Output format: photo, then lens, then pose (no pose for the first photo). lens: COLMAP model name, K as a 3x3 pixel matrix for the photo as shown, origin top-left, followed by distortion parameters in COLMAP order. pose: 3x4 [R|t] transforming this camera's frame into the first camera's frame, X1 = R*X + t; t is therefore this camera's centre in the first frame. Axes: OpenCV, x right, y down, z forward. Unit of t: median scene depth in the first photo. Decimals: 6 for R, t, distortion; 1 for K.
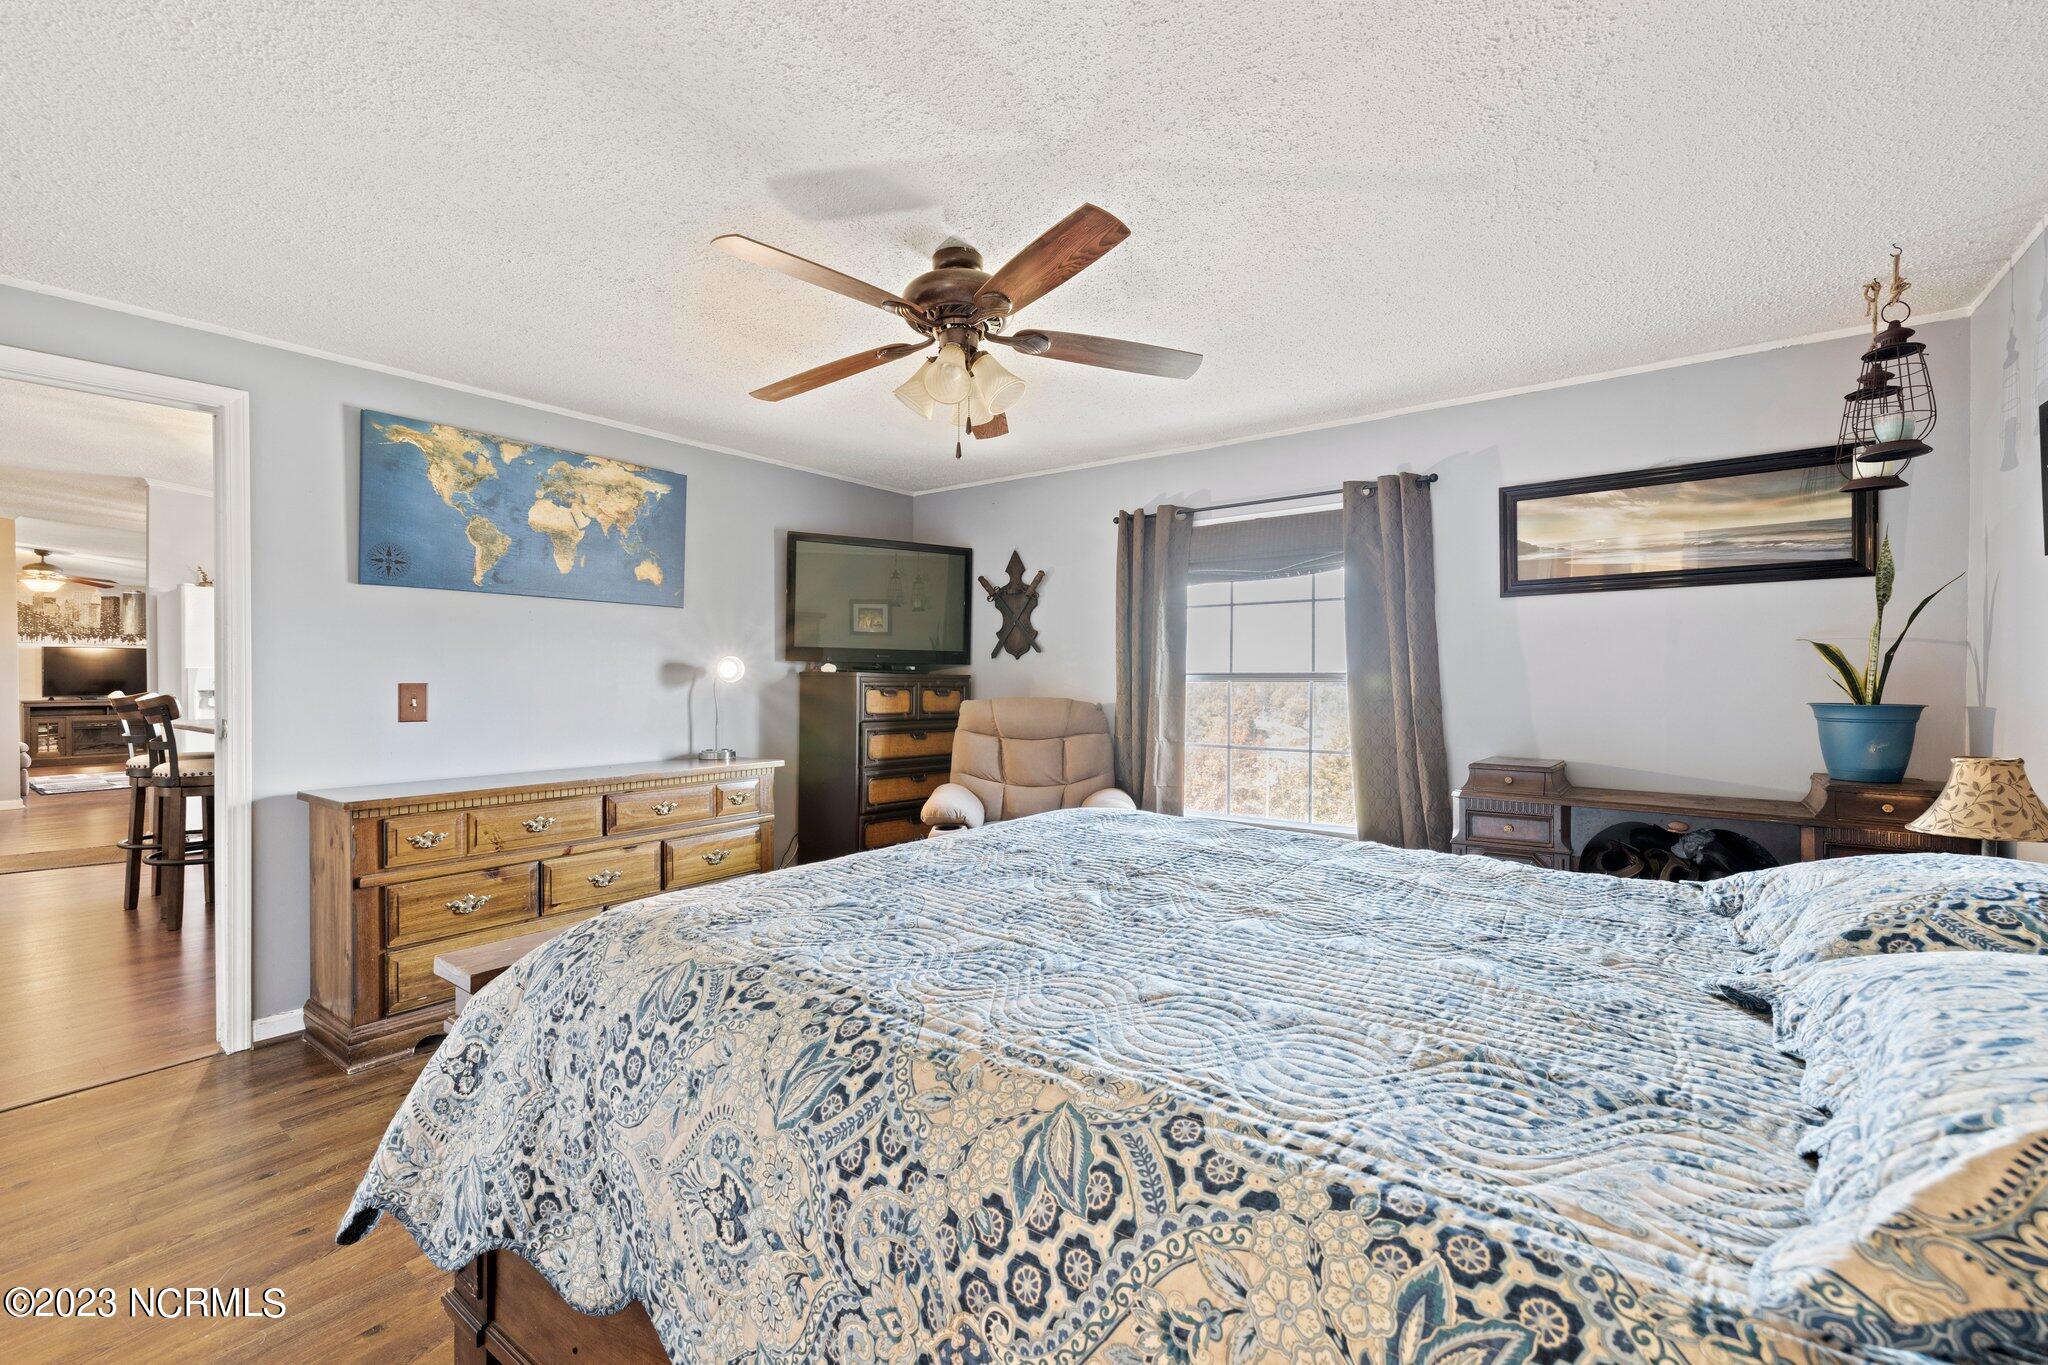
lens RADIAL K [[862.4, 0, 1020.9], [0, 862.4, 682.6], [0, 0, 1]] dist [0.001314, -0.000105]
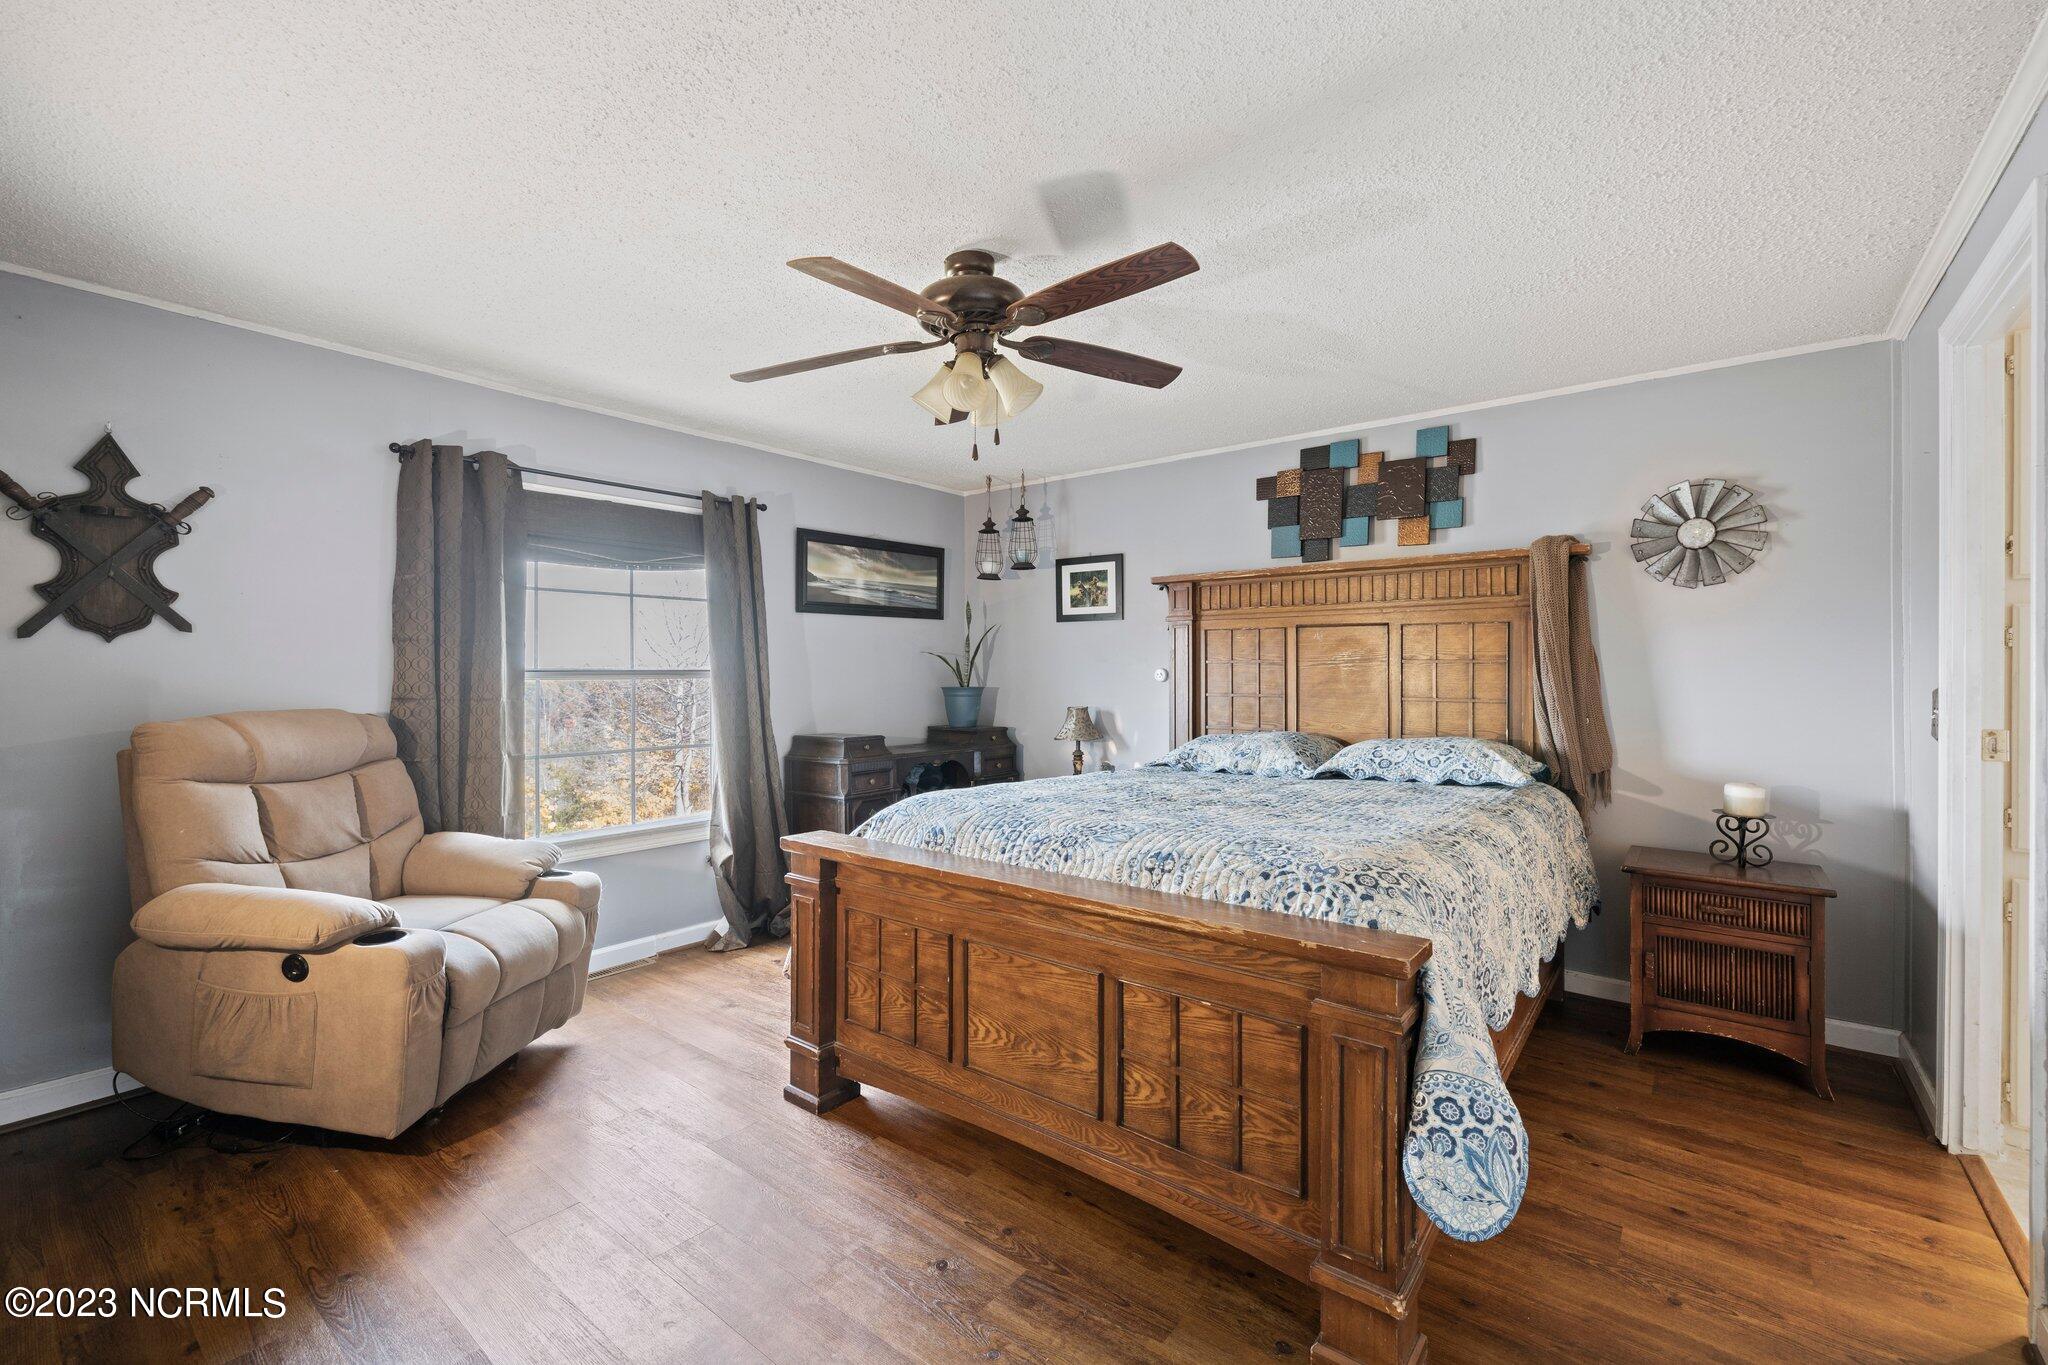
lens RADIAL K [[862.4, 0, 1032.3], [0, 862.4, 670.9], [0, 0, 1]] dist [0.001314, -0.000105]
pose [[0.032521, -0.002143, 0.999469, -0.682799], [0.003526, 0.999992, 0.002029, -0.010621], [-0.999465, 0.003458, 0.032529, 0.564279]]
